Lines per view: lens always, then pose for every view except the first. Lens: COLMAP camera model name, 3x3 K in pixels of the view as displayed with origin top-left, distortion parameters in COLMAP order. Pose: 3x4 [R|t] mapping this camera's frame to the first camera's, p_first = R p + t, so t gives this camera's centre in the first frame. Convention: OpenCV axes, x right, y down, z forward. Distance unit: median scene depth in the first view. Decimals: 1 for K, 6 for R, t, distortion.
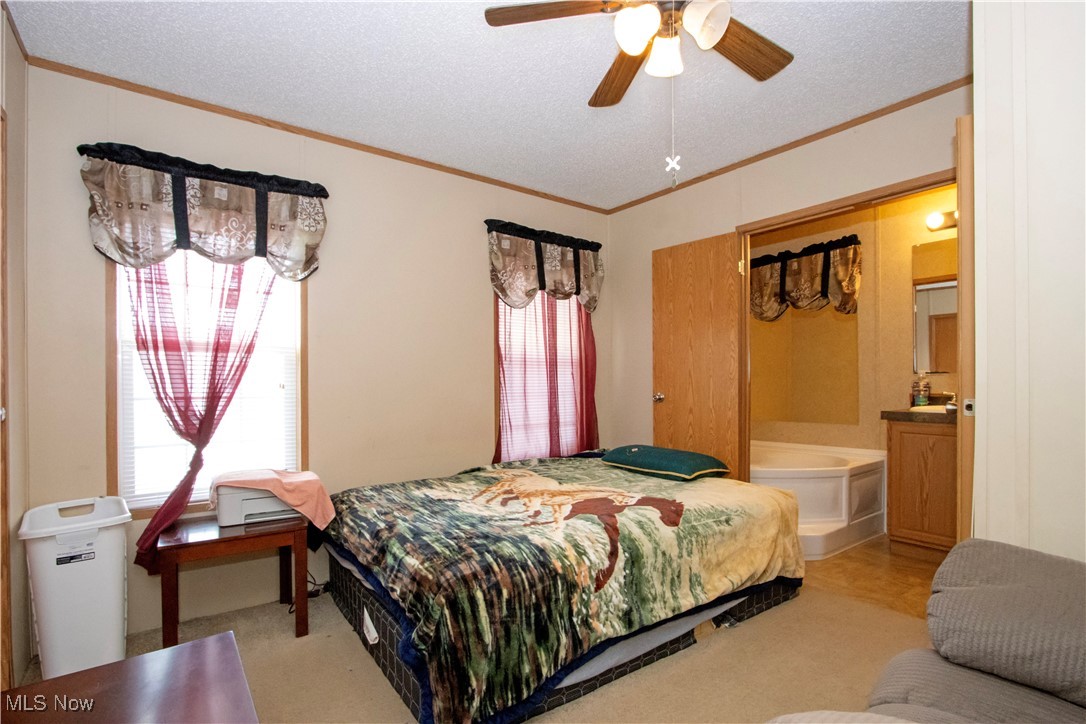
lens RADIAL K [[517.7, 0, 544.5], [0, 517.7, 386.3], [0, 0, 1]] dist [-0.000539, 0.000176]
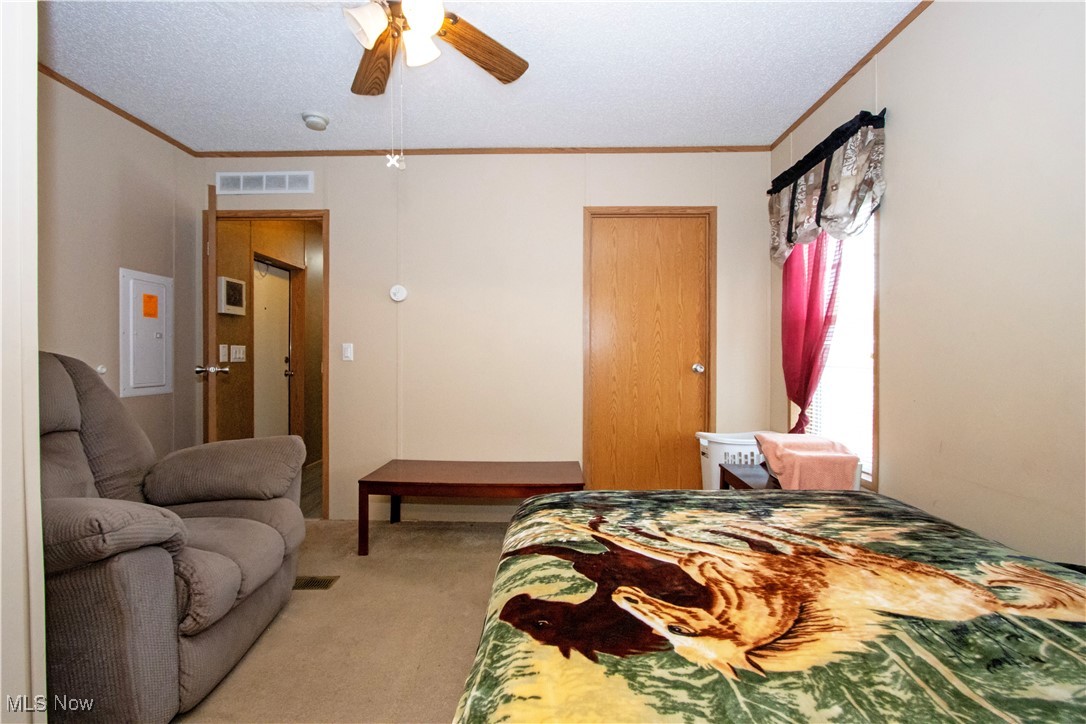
lens RADIAL K [[505.0, 0, 540.8], [0, 505.0, 358.0], [0, 0, 1]] dist [-0.012401, 0.000946]
pose [[-0.622993, 0.008267, -0.782184, 0.561258], [-0.004831, 0.999884, 0.014415, -0.007849], [0.782213, 0.012759, -0.622881, 1.189243]]
